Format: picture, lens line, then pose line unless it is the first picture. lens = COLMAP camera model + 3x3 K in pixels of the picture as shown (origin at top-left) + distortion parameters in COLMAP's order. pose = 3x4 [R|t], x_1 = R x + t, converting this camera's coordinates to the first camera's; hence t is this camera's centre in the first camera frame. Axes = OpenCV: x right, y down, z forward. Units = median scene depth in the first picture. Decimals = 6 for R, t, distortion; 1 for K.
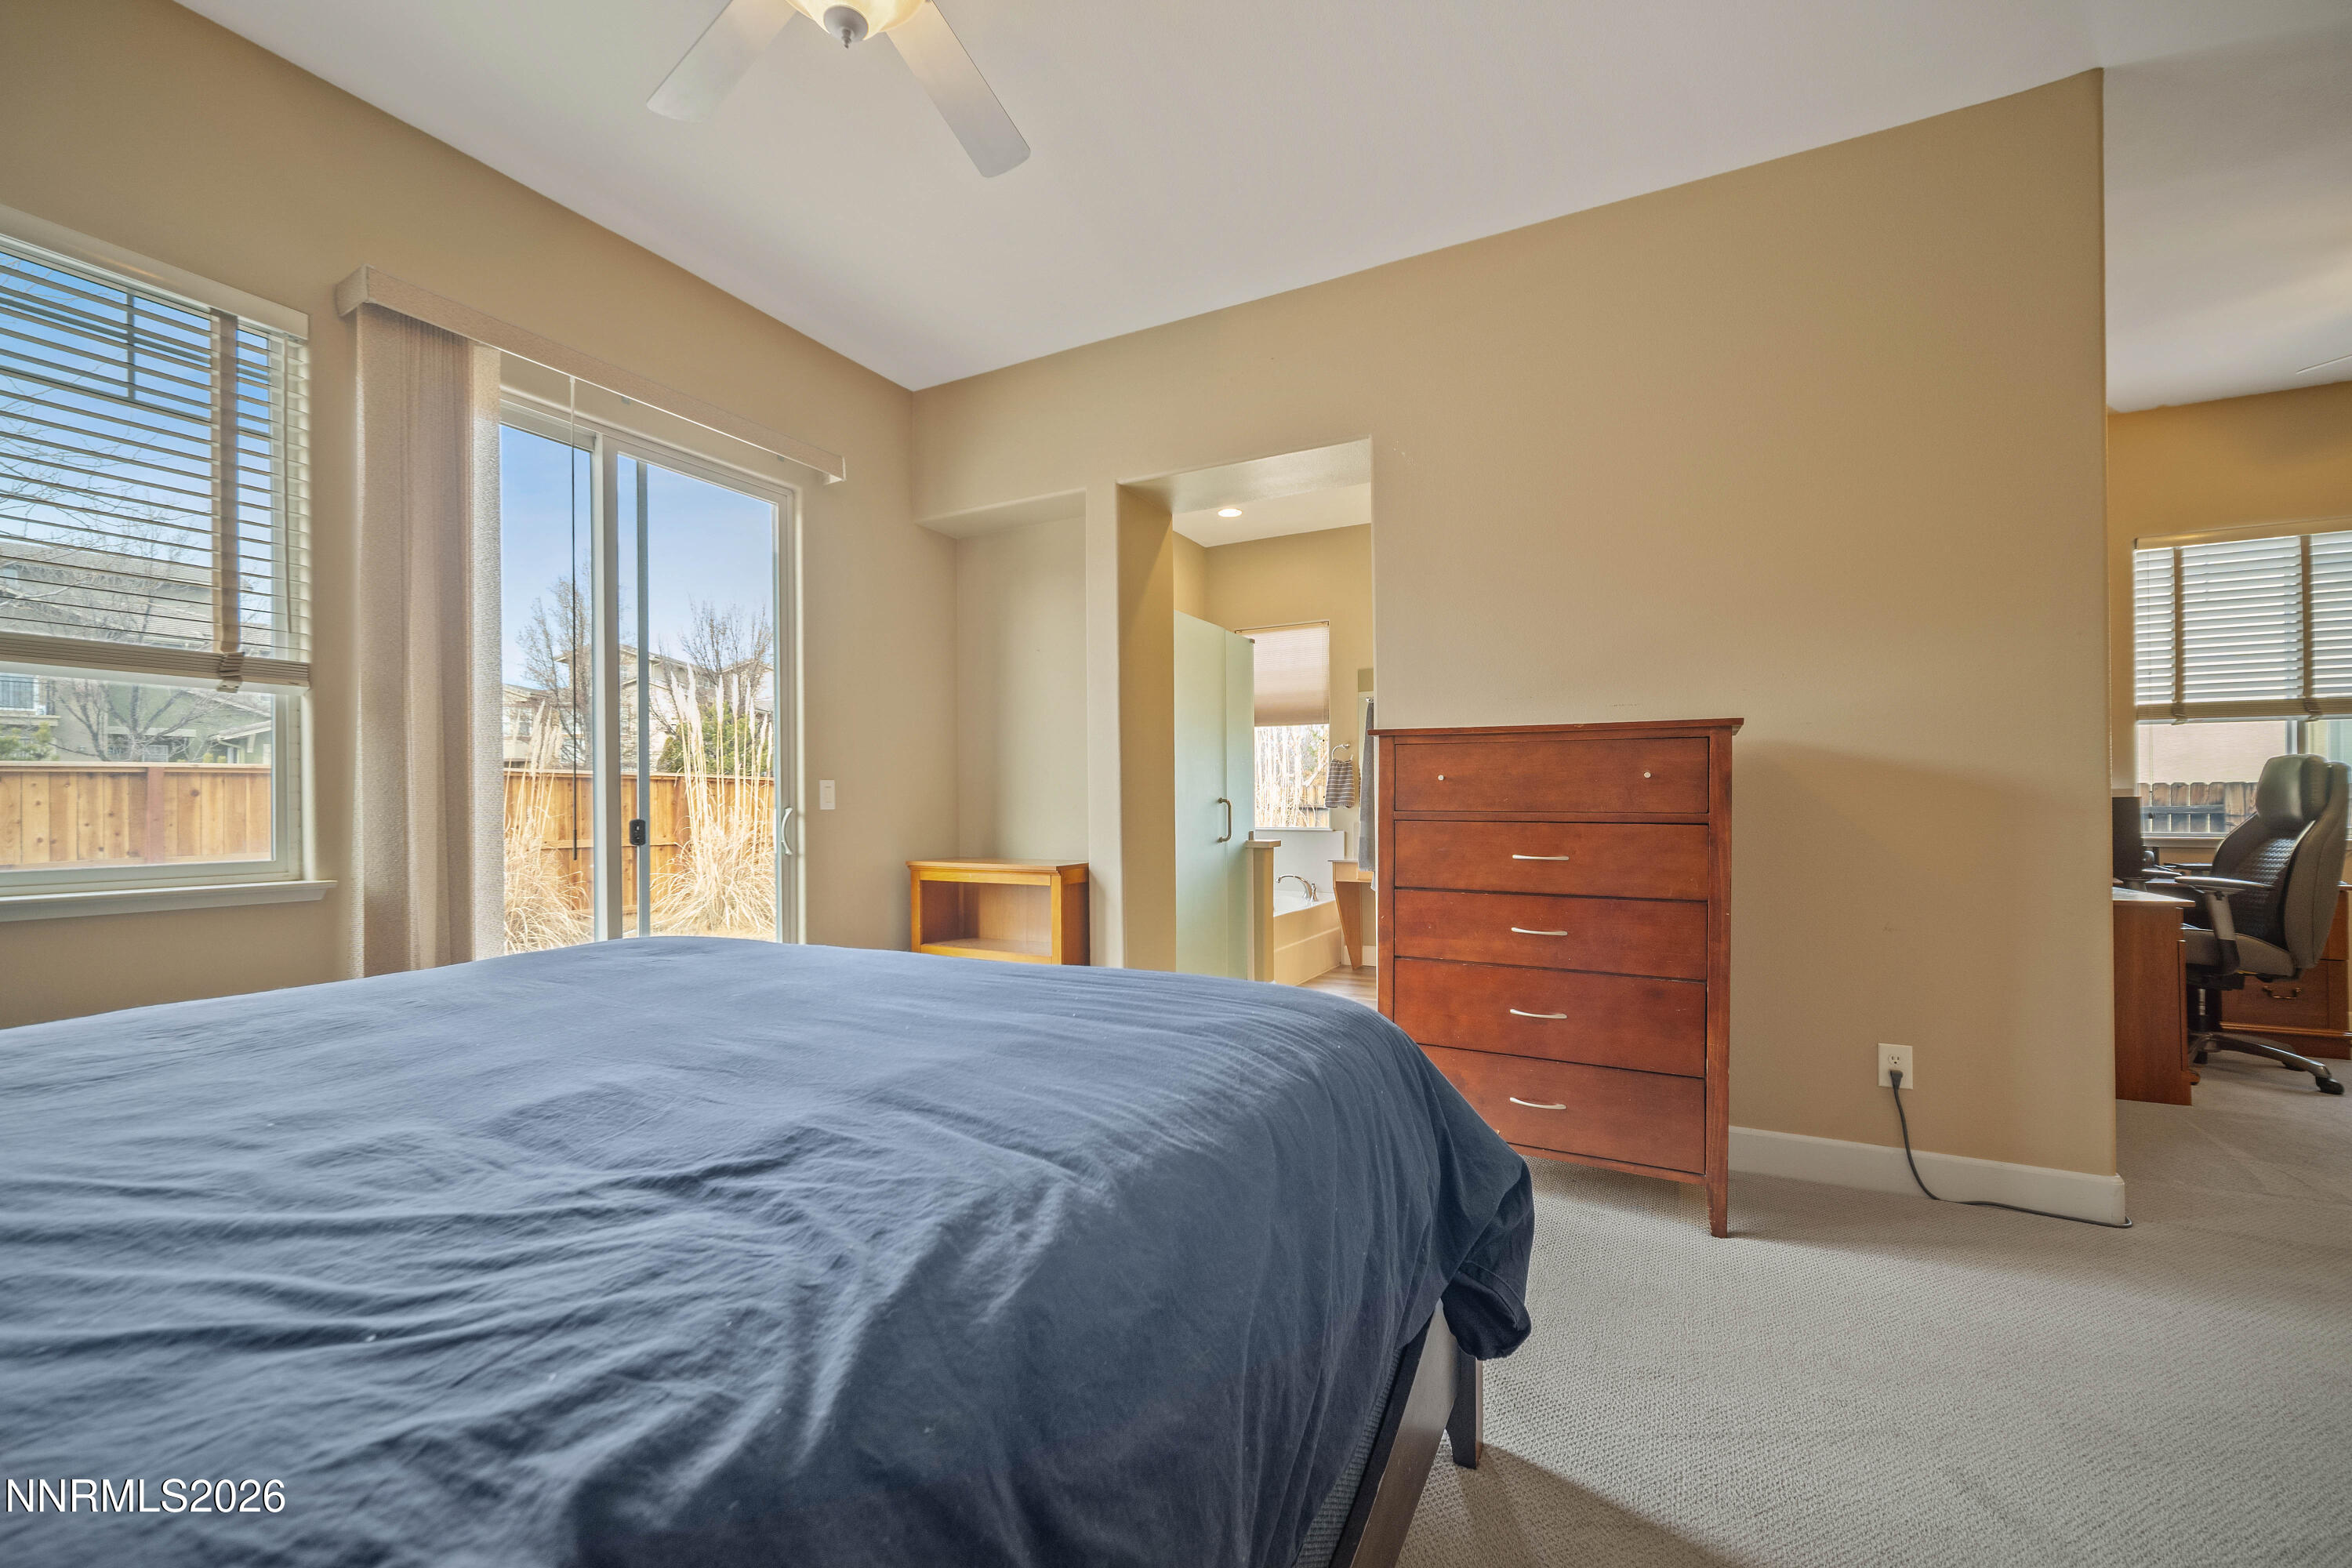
lens RADIAL K [[964.3, 0, 1156.8], [0, 964.3, 803.8], [0, 0, 1]] dist [0.012558, 0.000201]
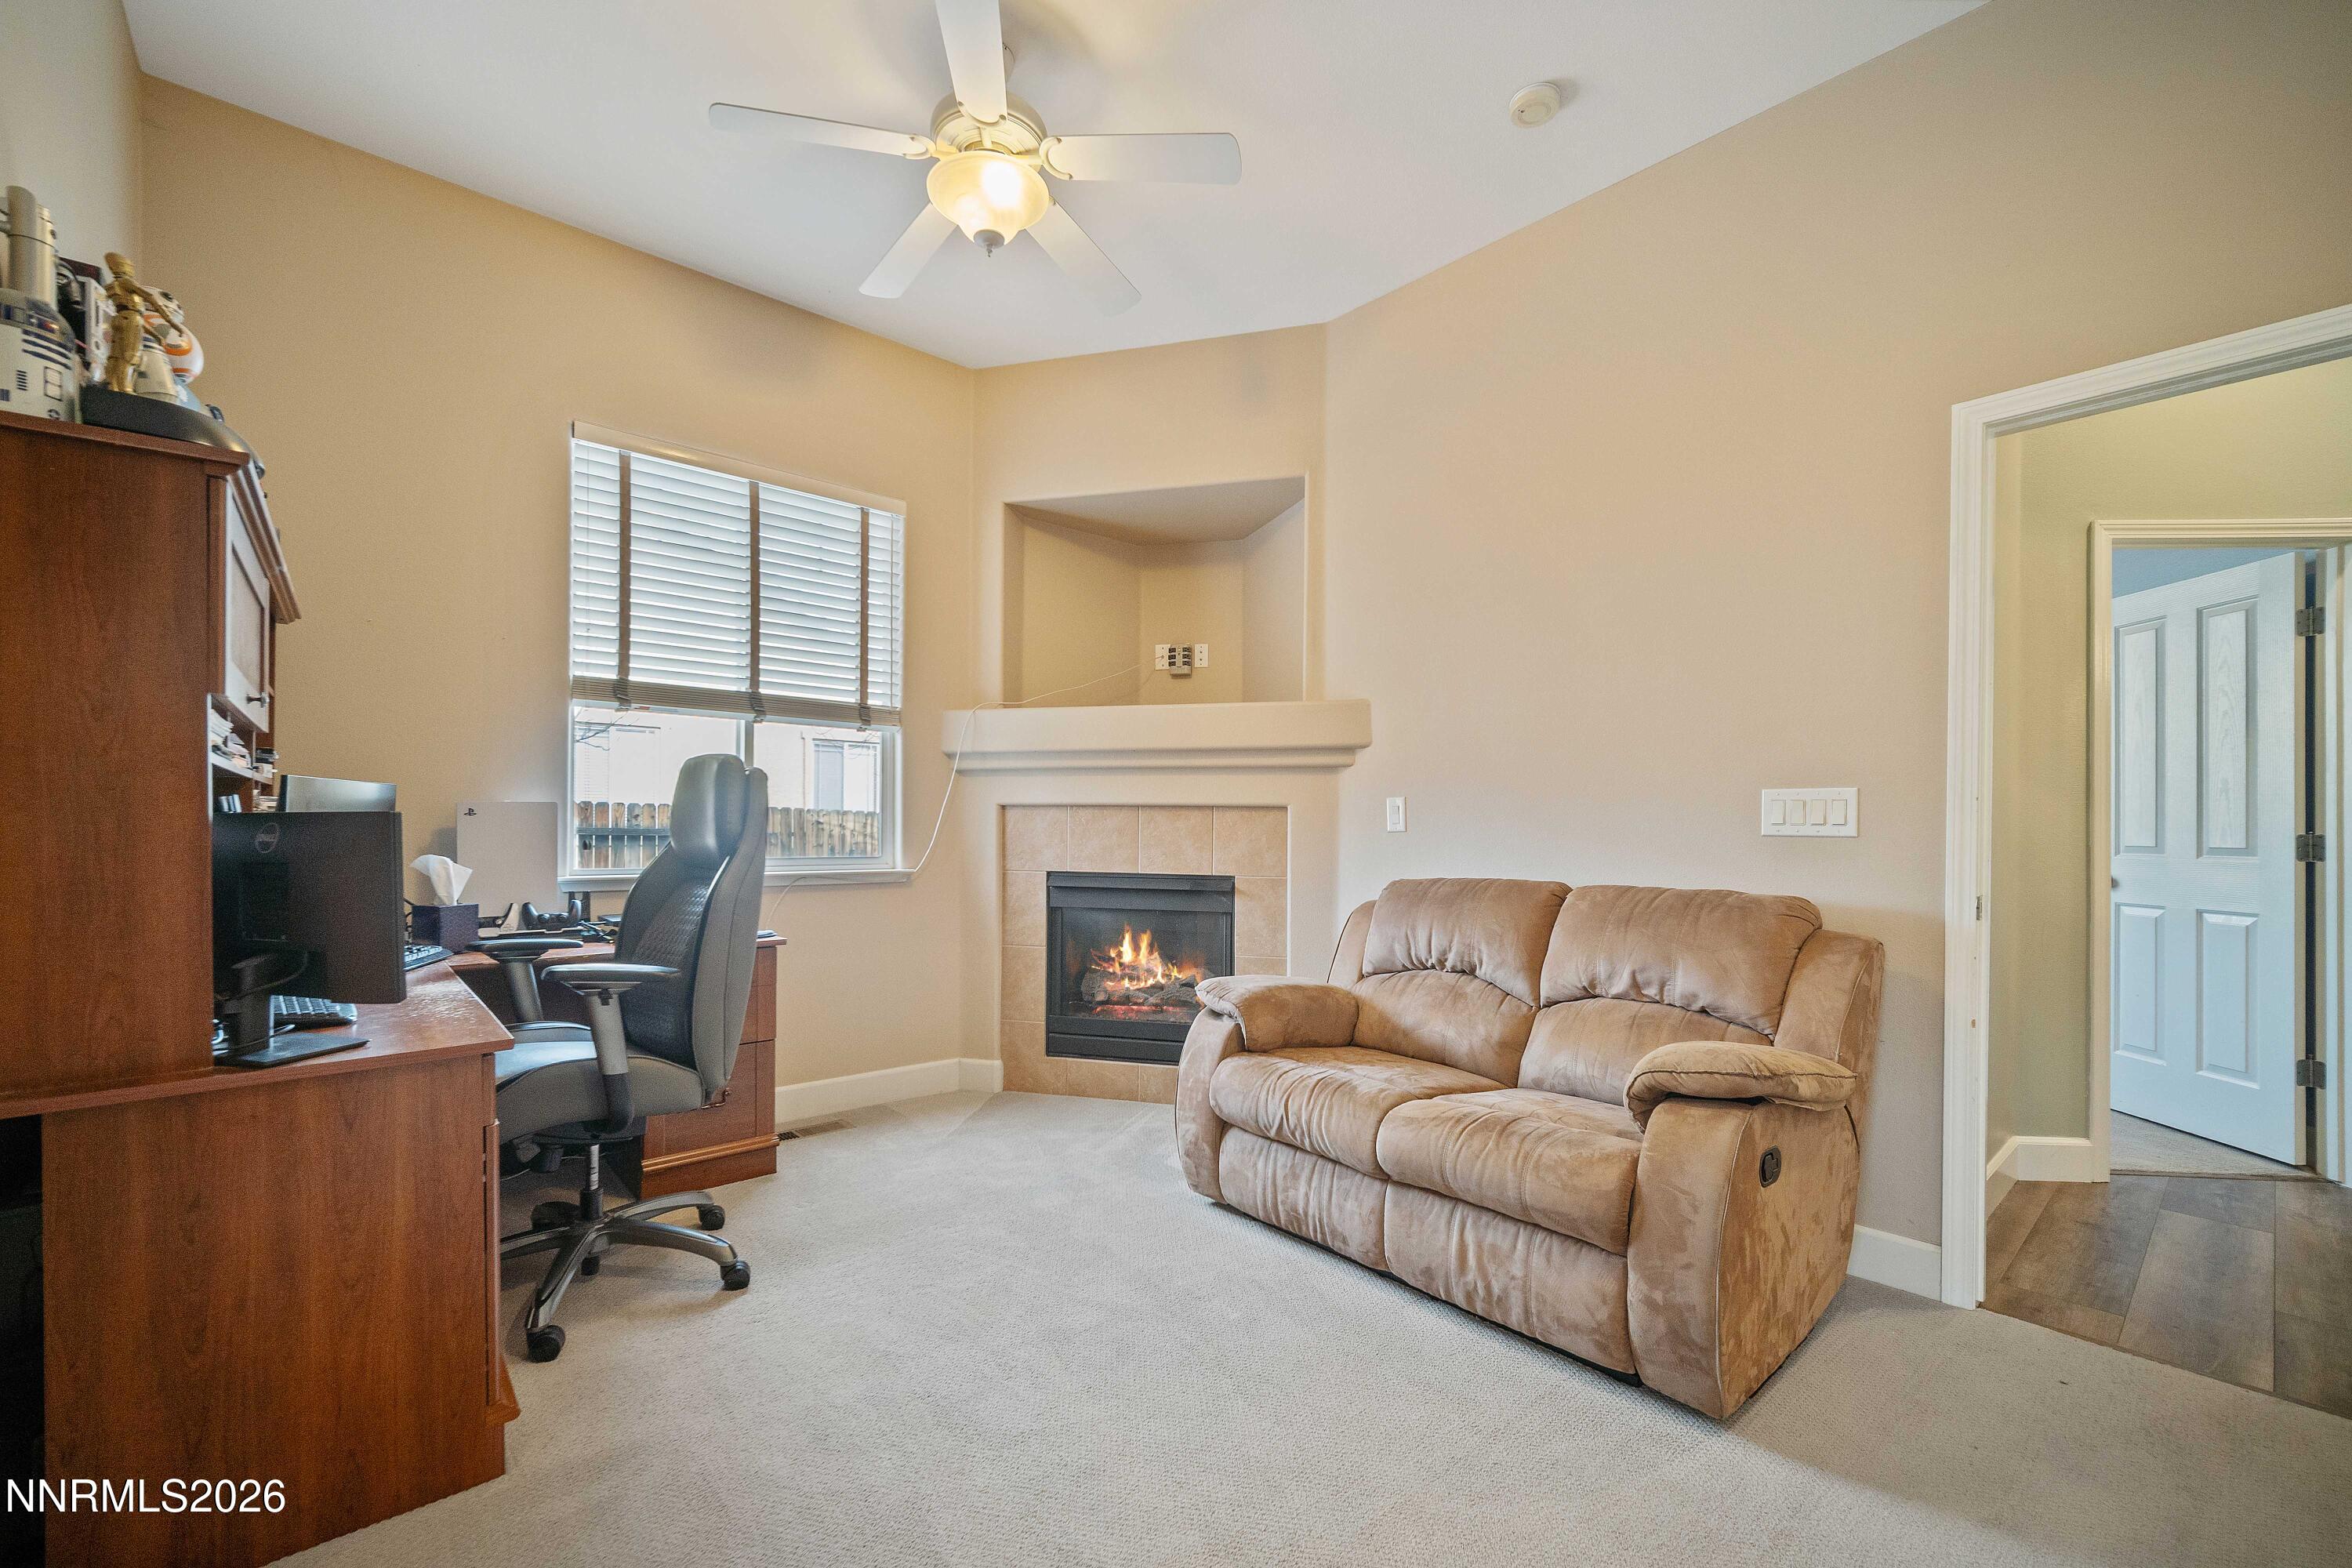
lens RADIAL K [[964.3, 0, 1156.8], [0, 964.3, 803.8], [0, 0, 1]] dist [0.012558, 0.000201]
pose [[0.350413, 0.024386, 0.936278, 0.564514], [-0.012036, 0.999696, -0.021534, -0.006118], [-0.936518, -0.003723, 0.350600, 0.428194]]
